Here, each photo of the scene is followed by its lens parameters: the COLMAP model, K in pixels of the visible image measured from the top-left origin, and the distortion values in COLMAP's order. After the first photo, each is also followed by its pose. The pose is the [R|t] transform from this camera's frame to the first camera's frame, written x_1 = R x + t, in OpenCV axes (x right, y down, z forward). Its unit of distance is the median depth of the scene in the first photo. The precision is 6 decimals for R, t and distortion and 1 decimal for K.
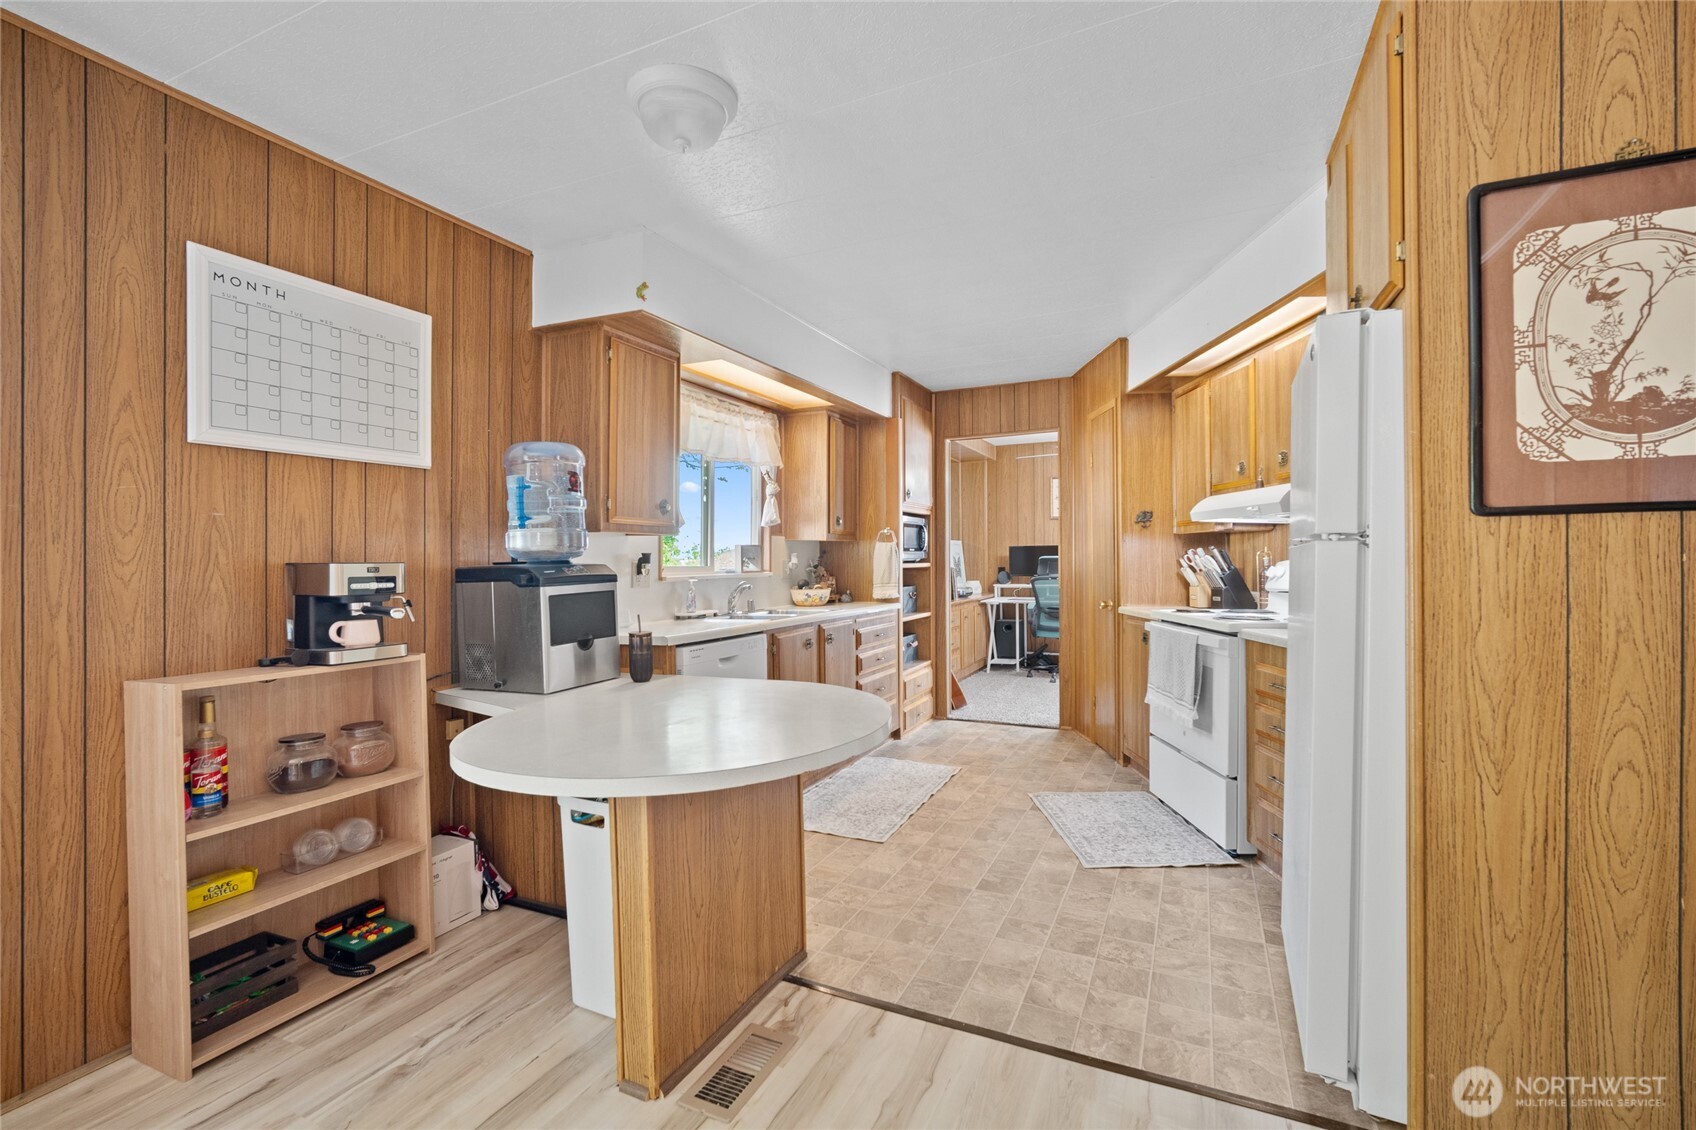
lens RADIAL K [[742.6, 0, 849.9], [0, 742.6, 556.9], [0, 0, 1]] dist [-0.015682, 0.005717]
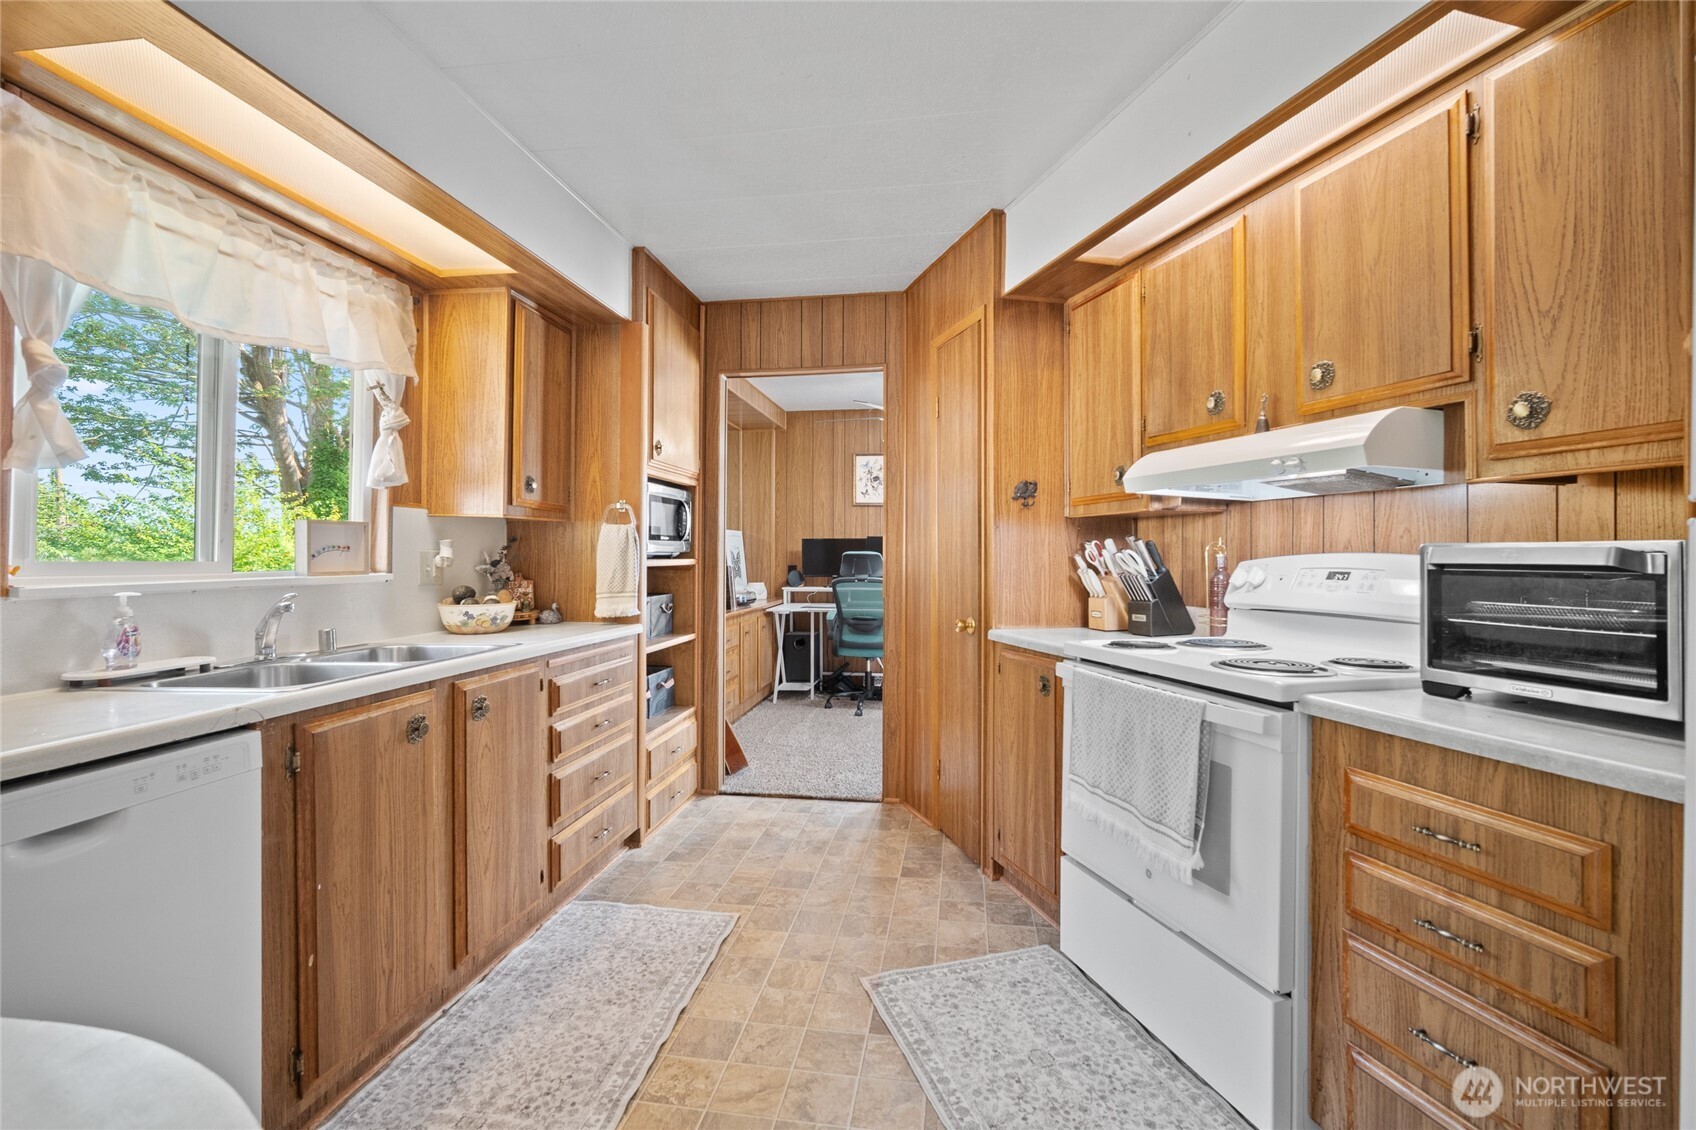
lens RADIAL K [[742.6, 0, 841.6], [0, 742.6, 552.2], [0, 0, 1]] dist [-0.015682, 0.005717]
pose [[0.959952, 0.010066, 0.279983, 0.066914], [-0.009407, 0.999949, -0.003697, 0.004337], [-0.280005, 0.000915, 0.959998, 0.453660]]
